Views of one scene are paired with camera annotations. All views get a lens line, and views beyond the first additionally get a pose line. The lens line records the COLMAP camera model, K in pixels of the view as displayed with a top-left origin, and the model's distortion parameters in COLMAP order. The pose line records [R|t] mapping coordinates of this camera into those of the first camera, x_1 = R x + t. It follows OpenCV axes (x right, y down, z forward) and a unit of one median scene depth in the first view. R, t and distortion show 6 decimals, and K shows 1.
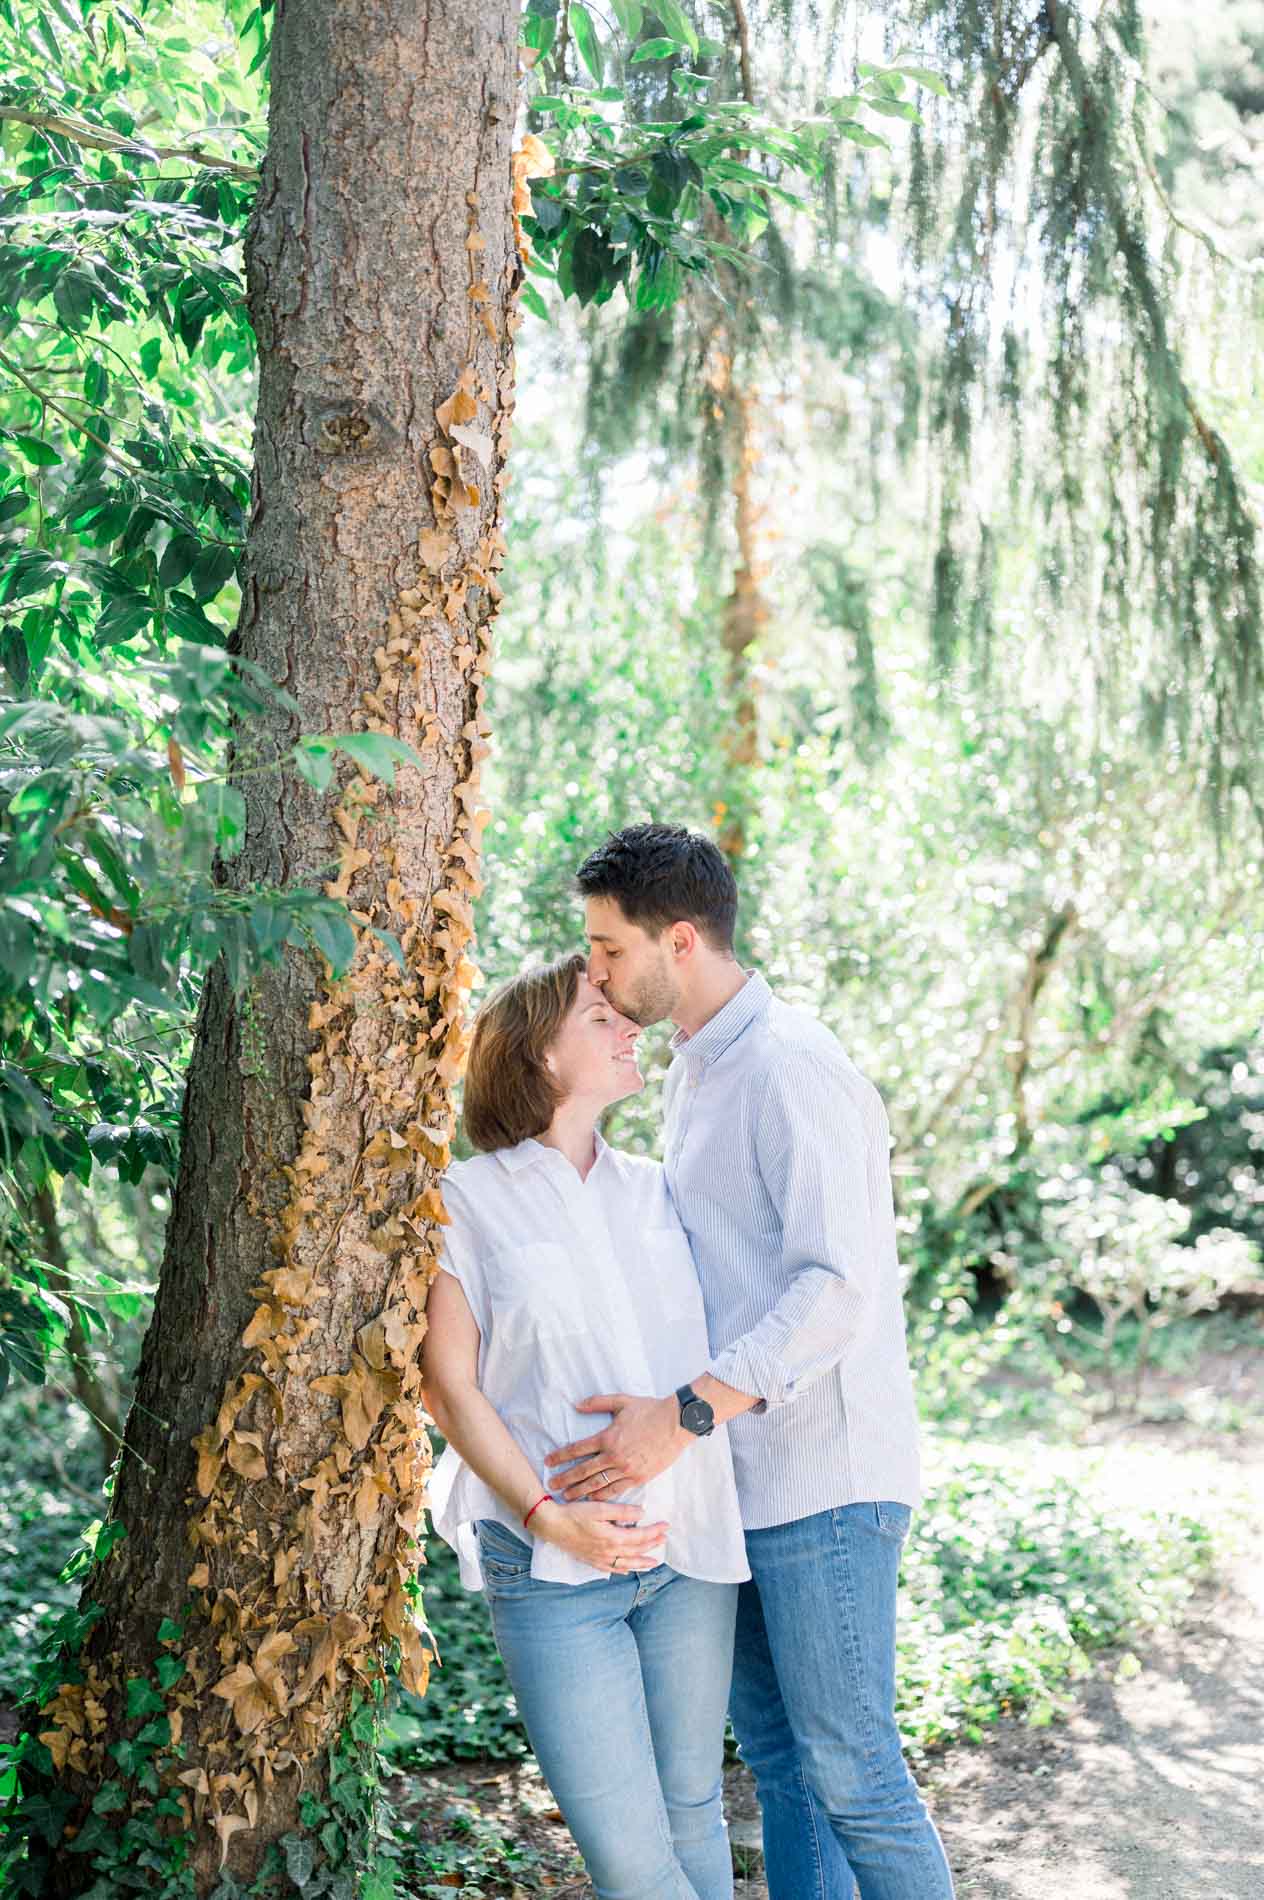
lens RADIAL K [[2659.5, 0, 632.0], [0, 2659.5, 950.0], [0, 0, 1]] dist [0.009386, -0.028623]
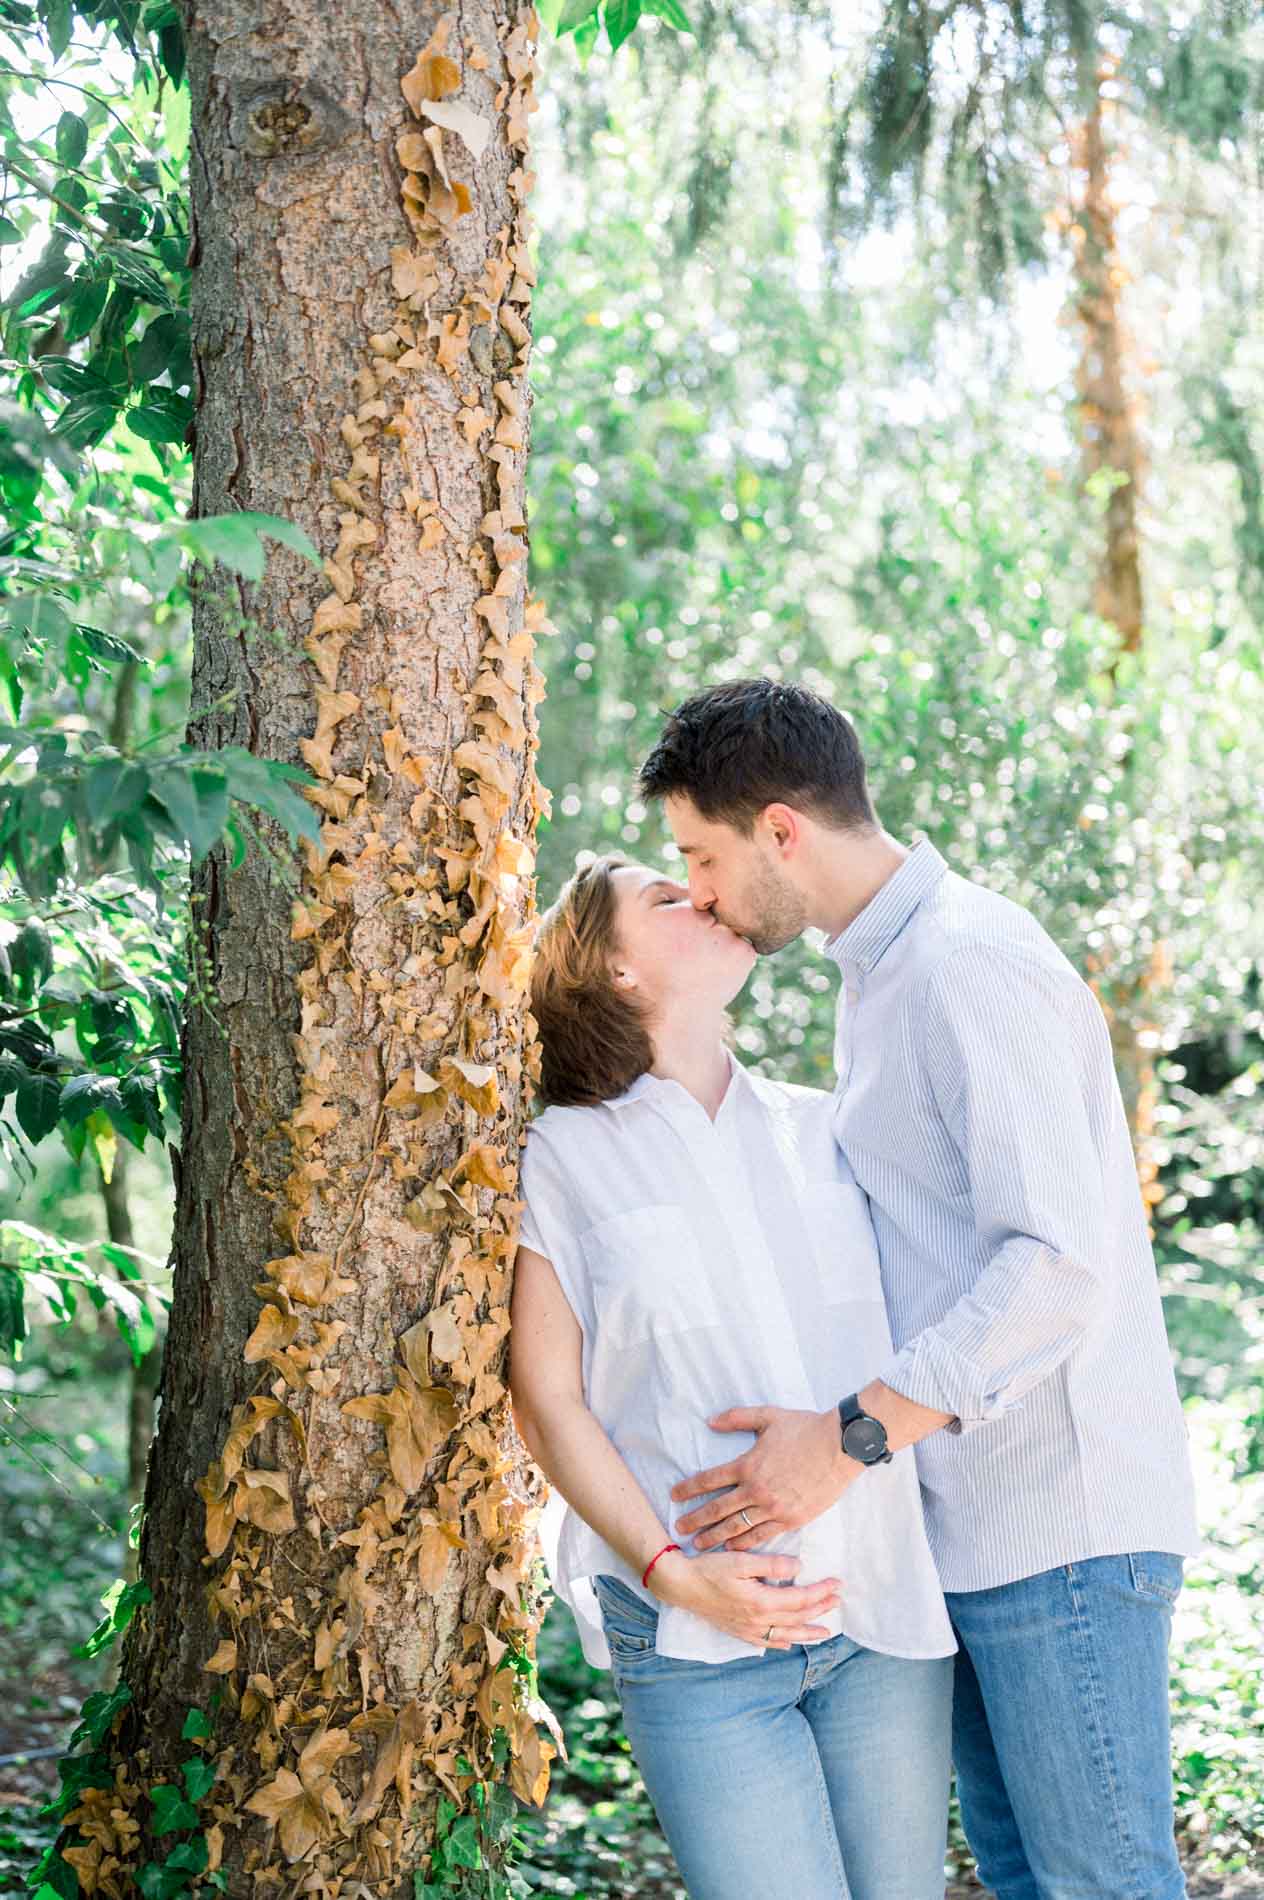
lens RADIAL K [[2659.5, 0, 632.0], [0, 2659.5, 950.0], [0, 0, 1]] dist [0.009386, -0.028623]
pose [[0.980854, -0.049375, -0.188382, 0.108020], [0.054103, 0.998334, 0.020038, 0.022252], [0.187078, -0.029846, 0.981891, 0.273279]]
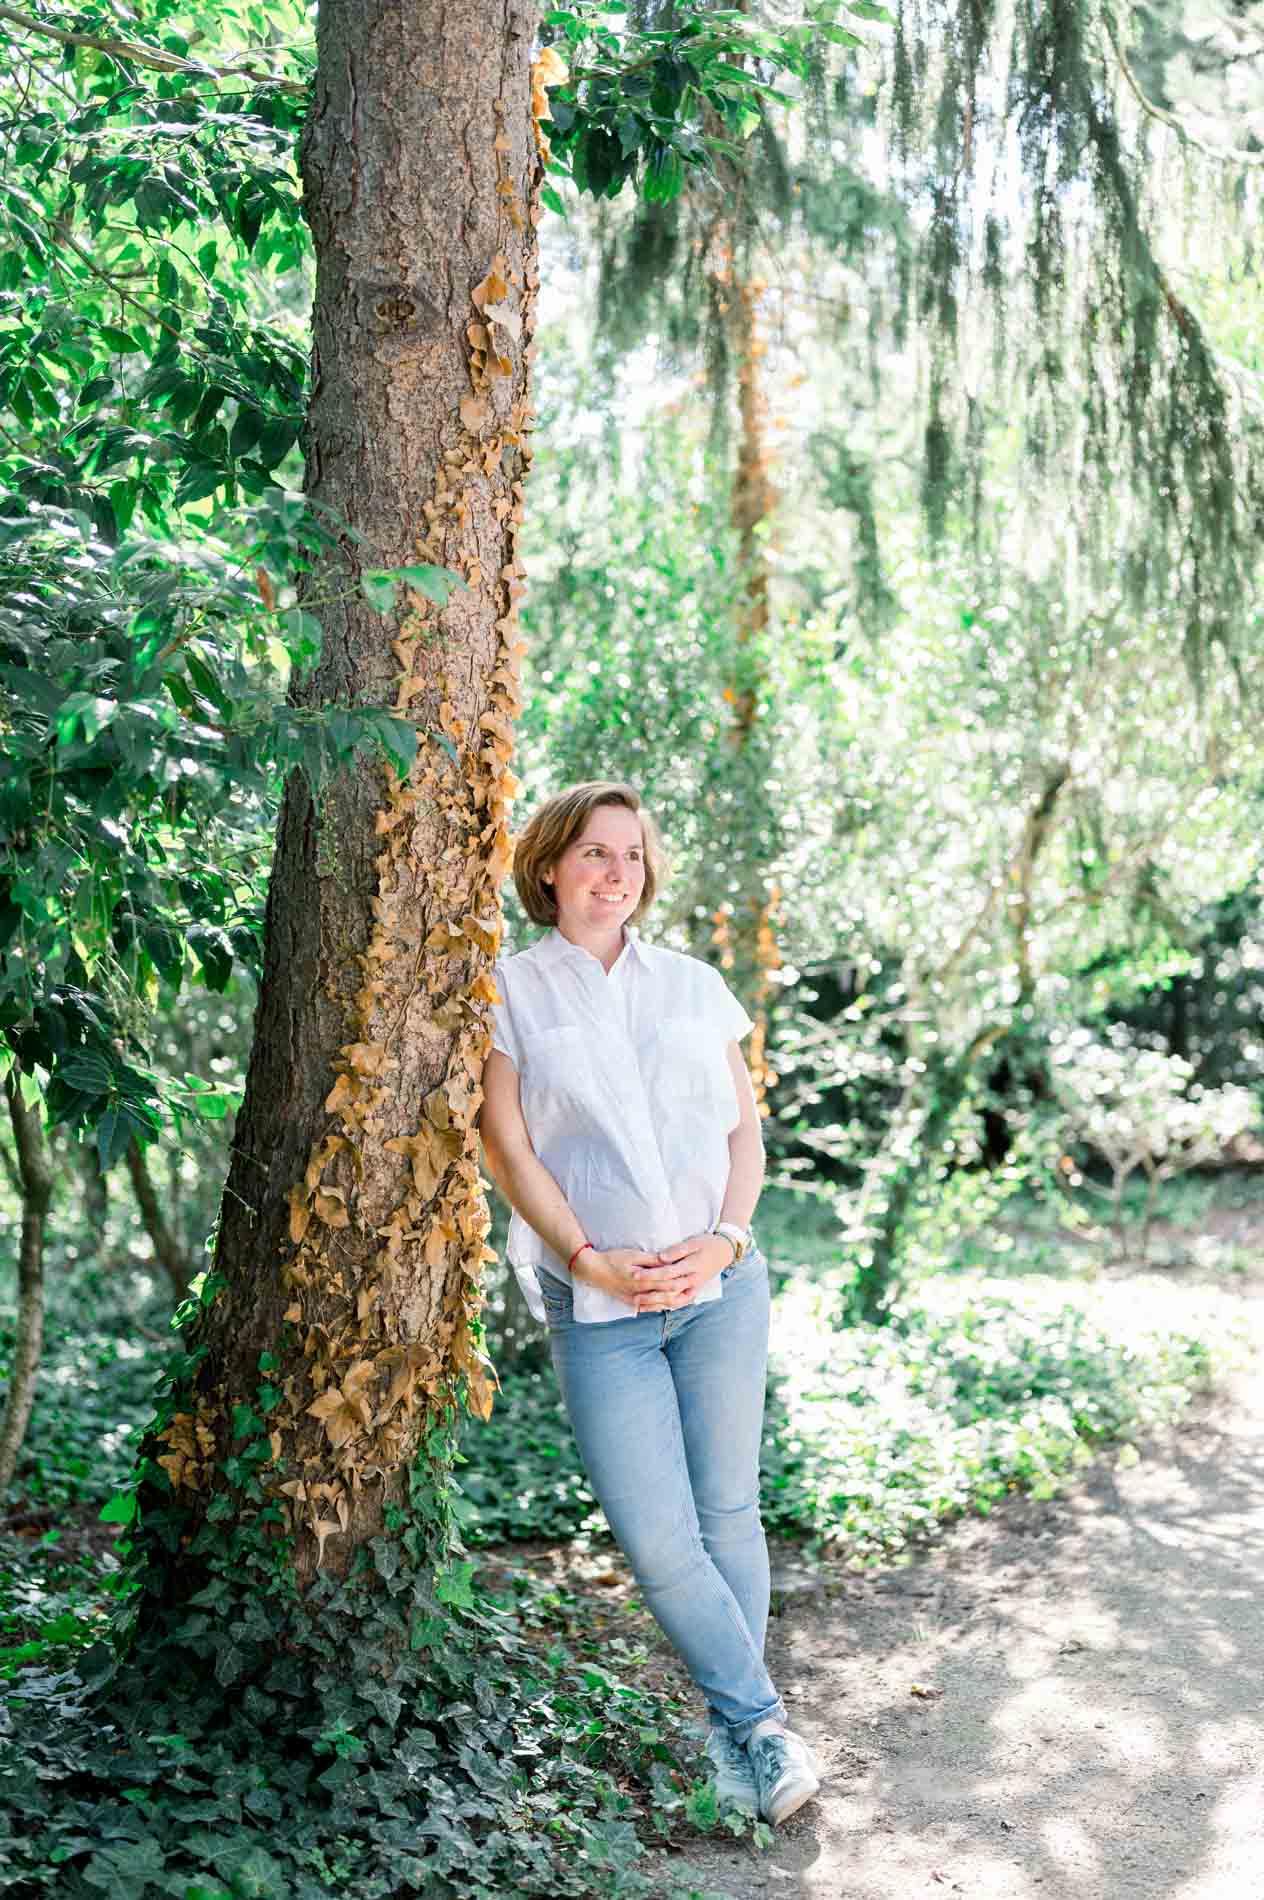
lens RADIAL K [[2659.5, 0, 632.0], [0, 2659.5, 950.0], [0, 0, 1]] dist [0.009386, -0.028623]
pose [[0.999658, -0.024468, -0.009276, -0.000574], [0.024756, 0.999170, 0.032349, 0.043551], [0.008477, -0.032567, 0.999434, -0.150384]]
